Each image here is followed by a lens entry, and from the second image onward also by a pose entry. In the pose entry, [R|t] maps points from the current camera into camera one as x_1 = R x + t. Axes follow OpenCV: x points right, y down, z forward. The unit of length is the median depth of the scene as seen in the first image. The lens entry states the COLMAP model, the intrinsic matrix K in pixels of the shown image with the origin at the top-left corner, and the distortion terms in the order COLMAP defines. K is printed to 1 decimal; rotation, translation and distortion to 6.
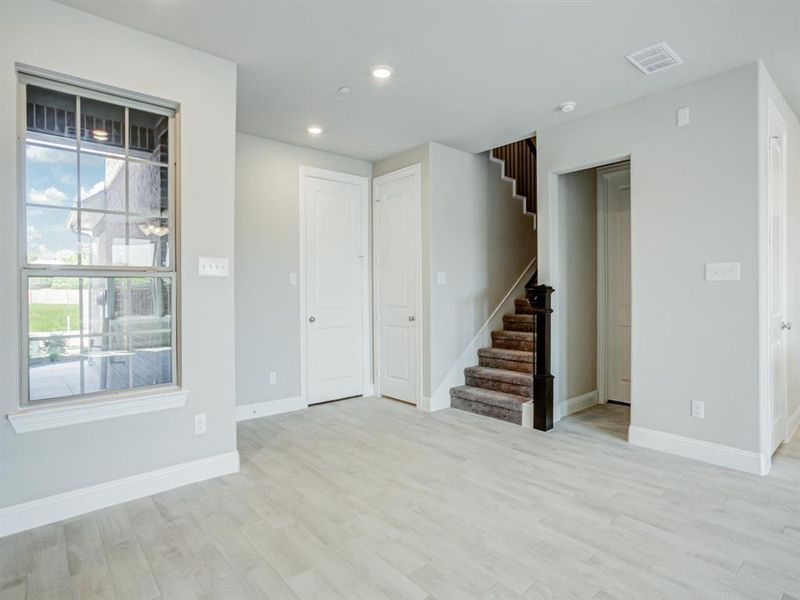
lens RADIAL K [[421.6, 0, 402.8], [0, 421.6, 302.6], [0, 0, 1]] dist [0.001598, 0.002340]
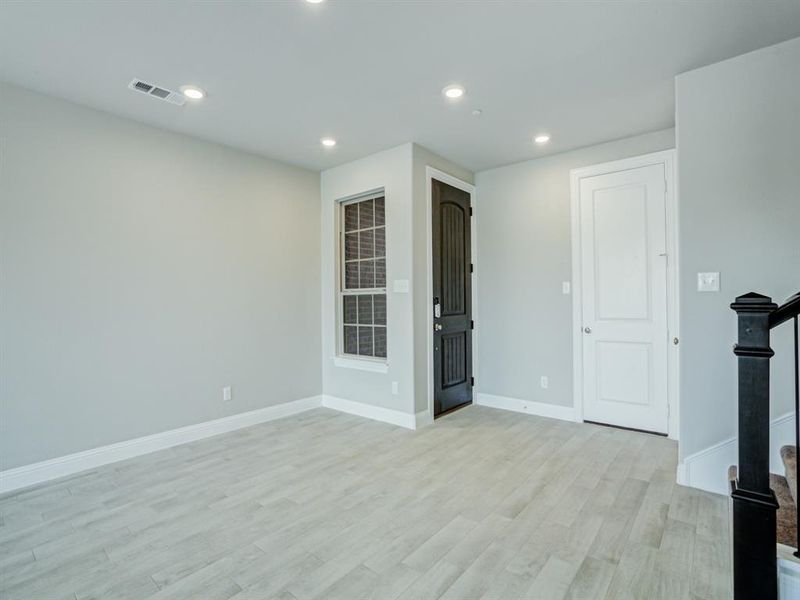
lens RADIAL K [[384.9, 0, 403.1], [0, 384.9, 304.0], [0, 0, 1]] dist [-0.002597, 0.000048]
pose [[0.153067, -0.001073, -0.988215, 0.780111], [0.007302, 0.999973, 0.000046, -0.027934], [0.988189, -0.007223, 0.153071, 0.651240]]
